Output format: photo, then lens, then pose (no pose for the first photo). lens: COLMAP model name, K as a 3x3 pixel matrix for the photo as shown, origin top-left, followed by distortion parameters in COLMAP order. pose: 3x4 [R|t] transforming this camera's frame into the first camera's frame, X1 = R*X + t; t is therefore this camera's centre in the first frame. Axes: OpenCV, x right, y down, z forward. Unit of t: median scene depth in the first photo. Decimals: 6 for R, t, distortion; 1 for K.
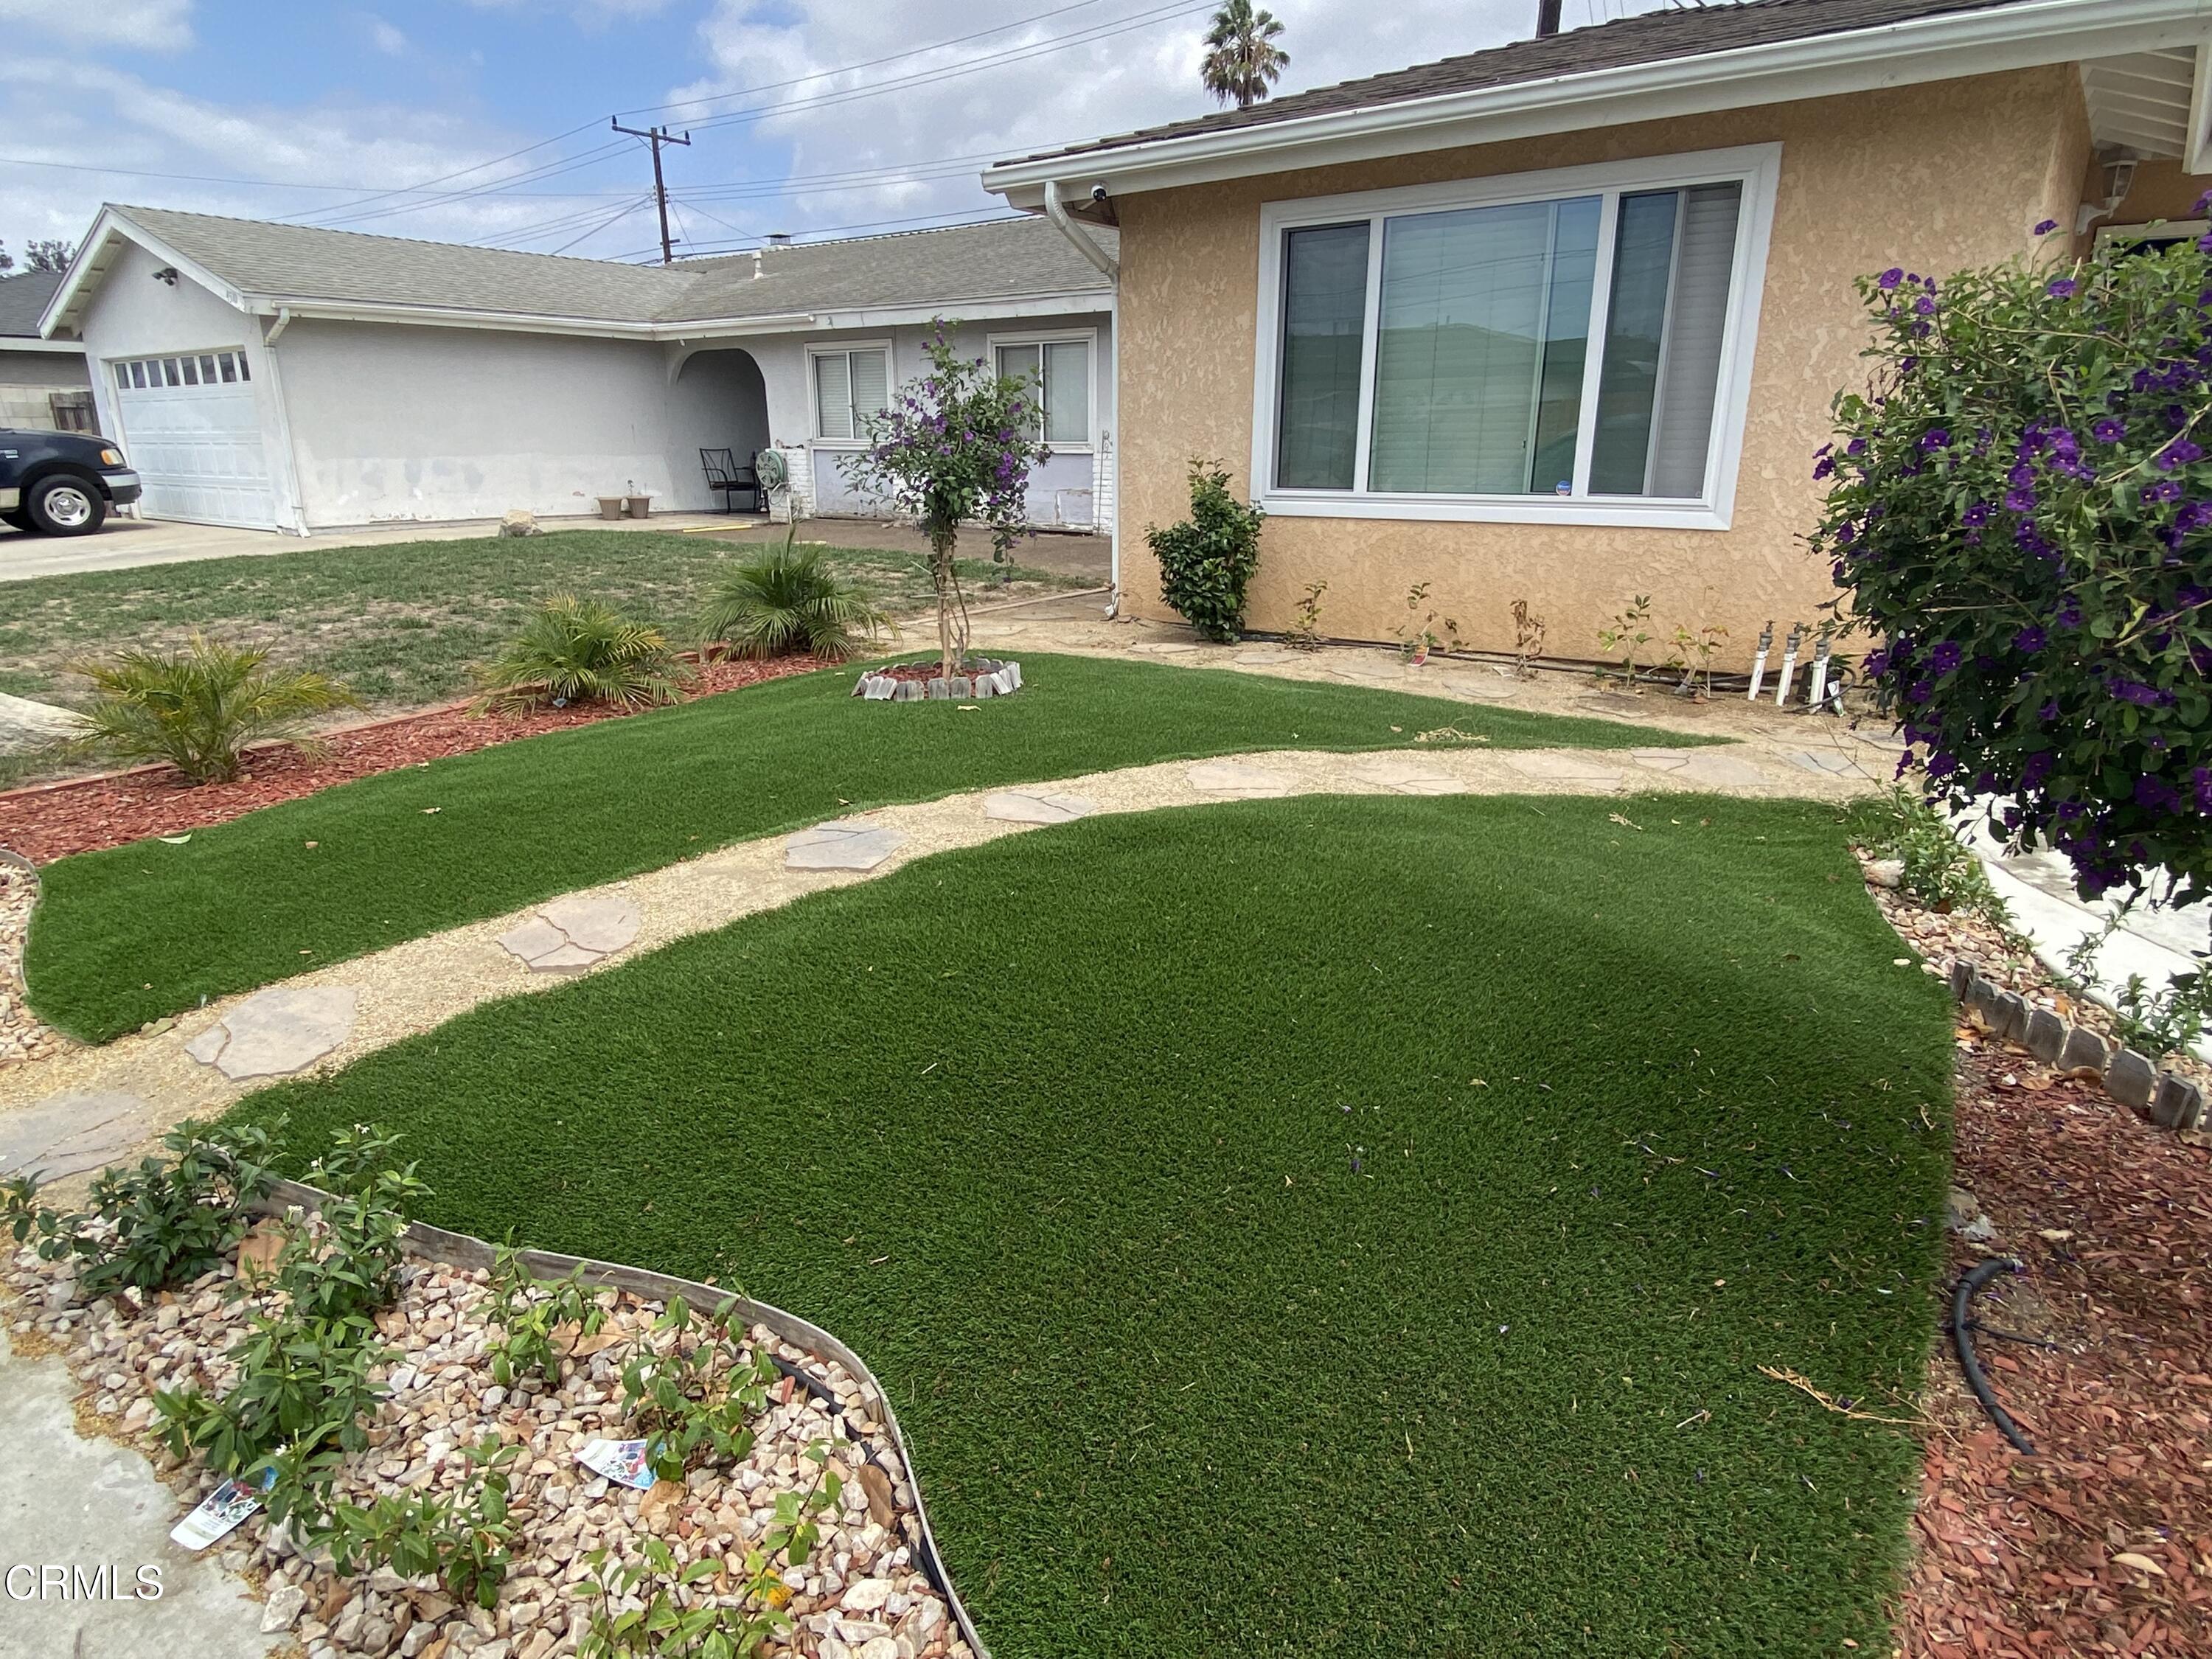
lens RADIAL K [[1332.4, 0, 1072.6], [0, 1332.4, 830.5], [0, 0, 1]] dist [0.068877, -0.083926]
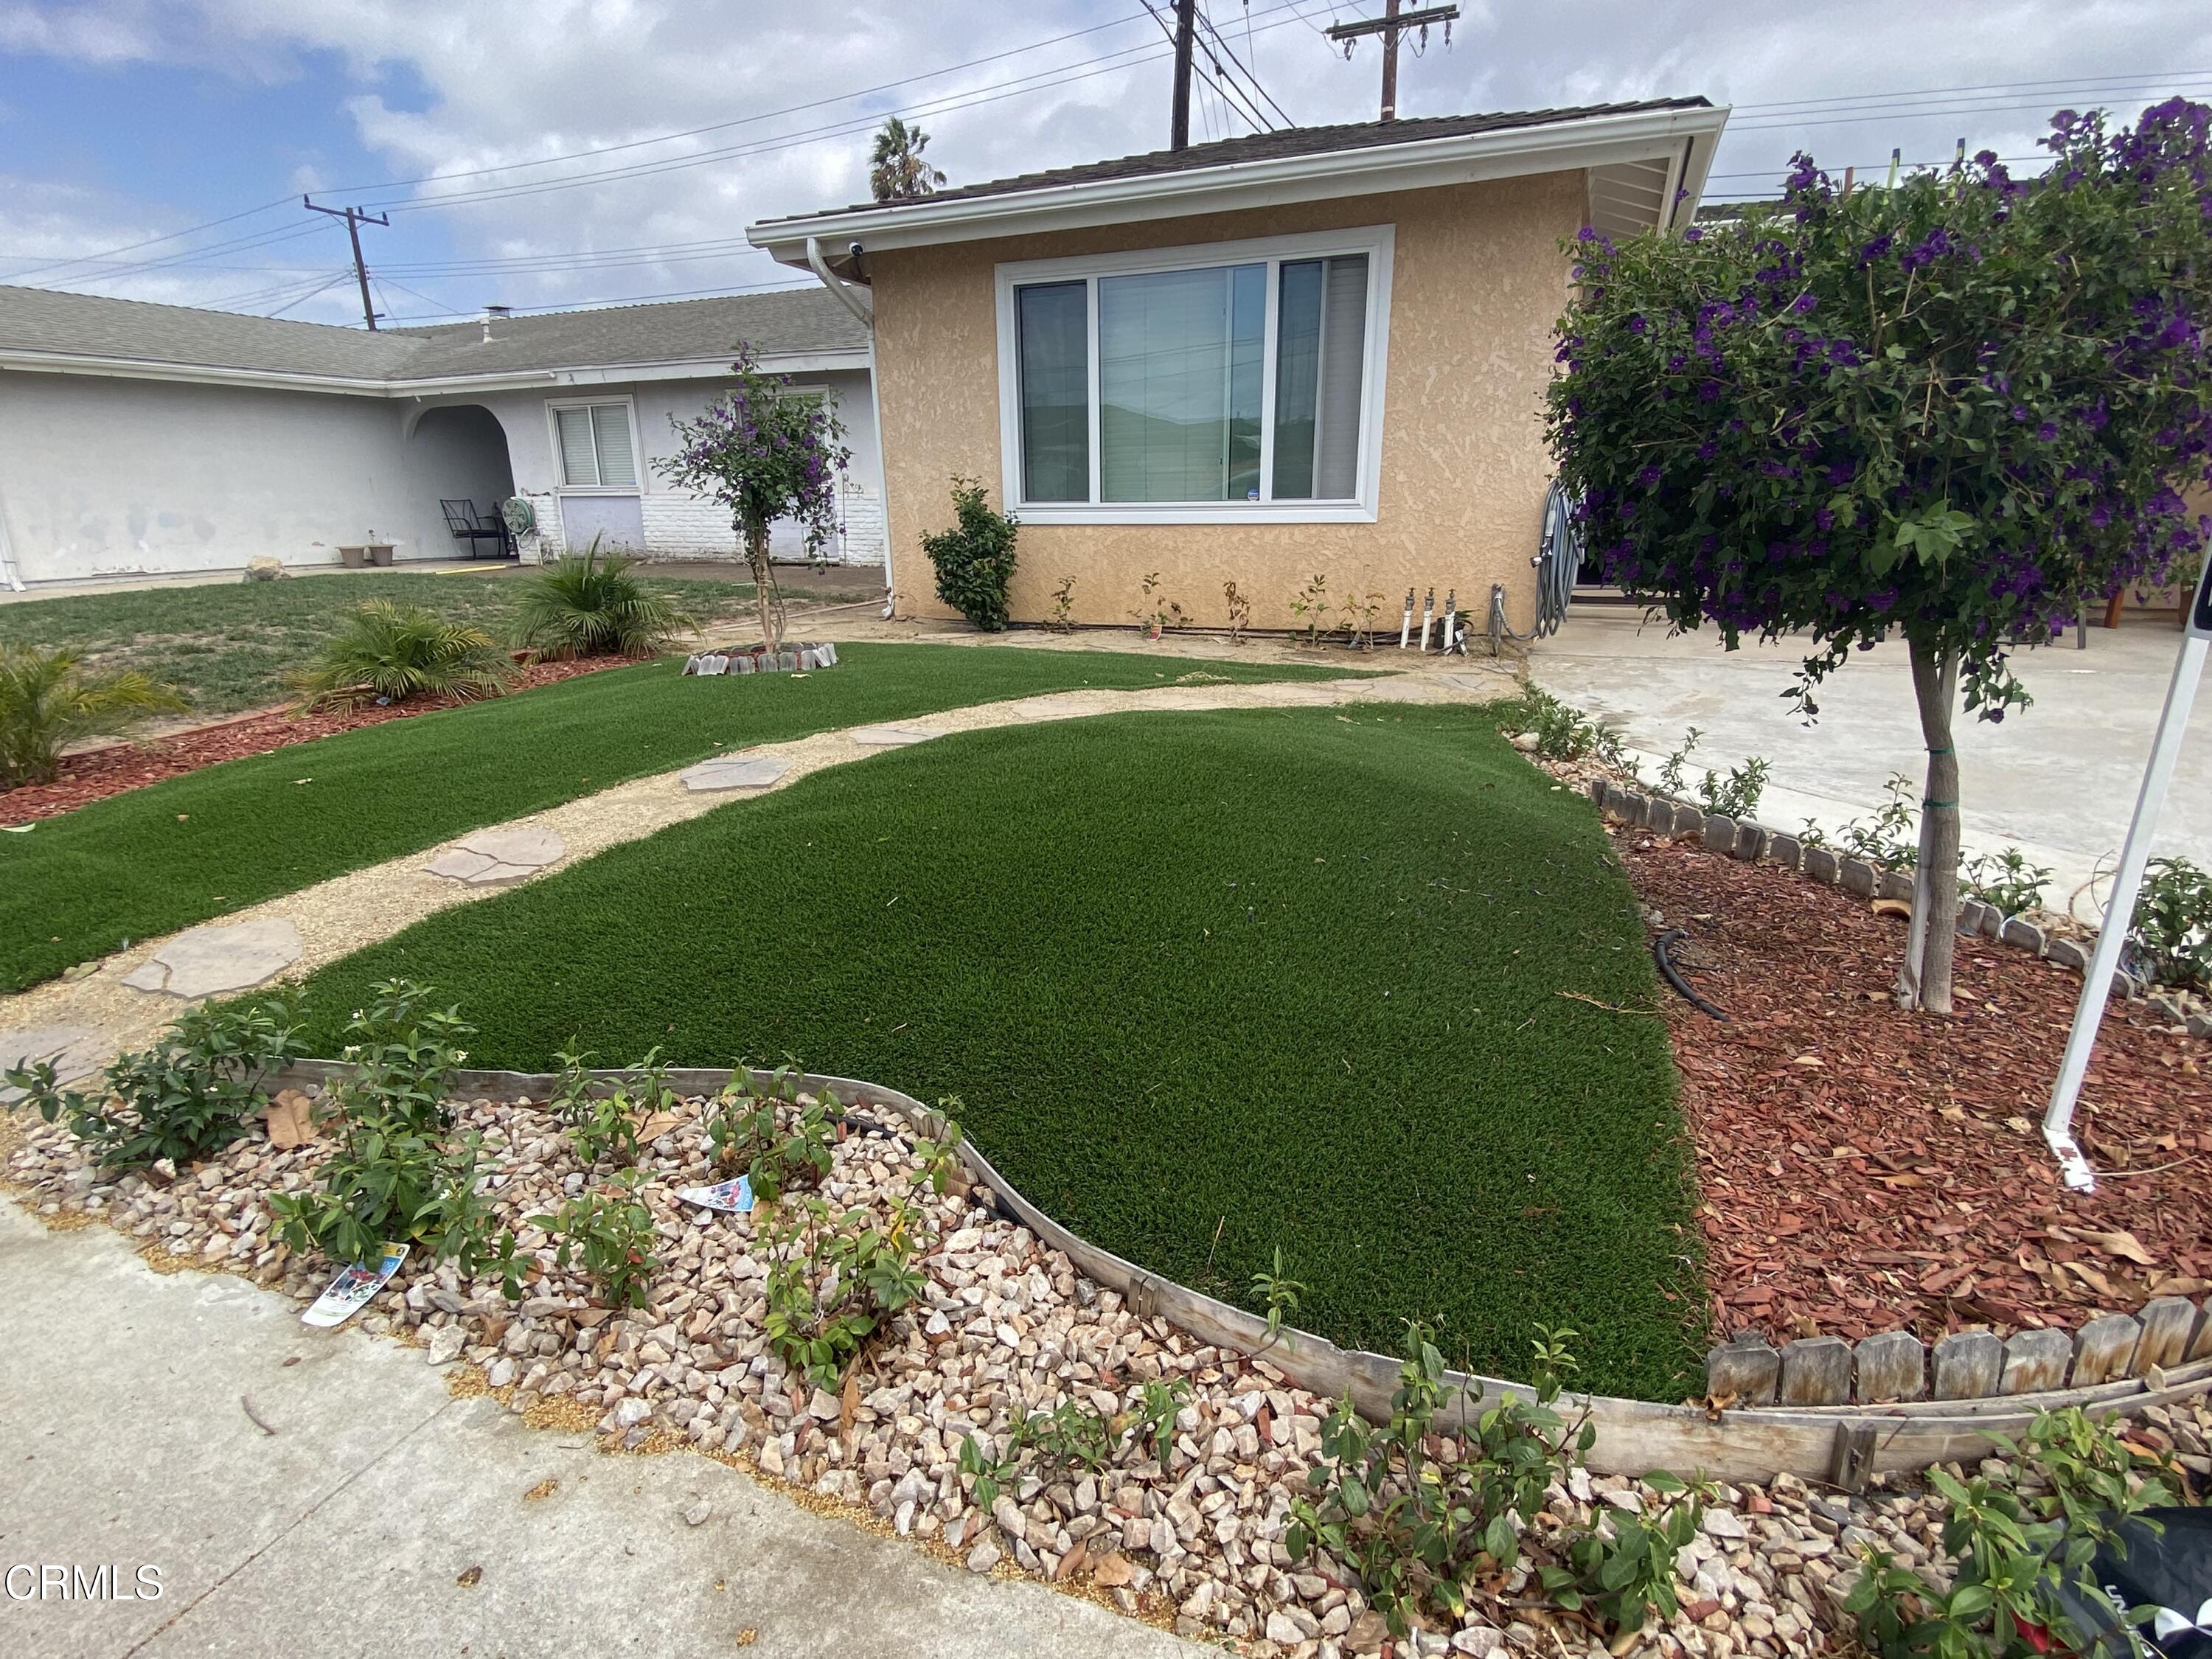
lens RADIAL K [[1152.1, 0, 1106.0], [0, 1152.1, 829.5], [0, 0, 1]] dist [0.041419, -0.043747]
pose [[0.965731, -0.079546, 0.247055, -0.082140], [0.081713, 0.996655, 0.001485, 0.060971], [-0.246347, 0.018753, 0.969000, -0.027183]]
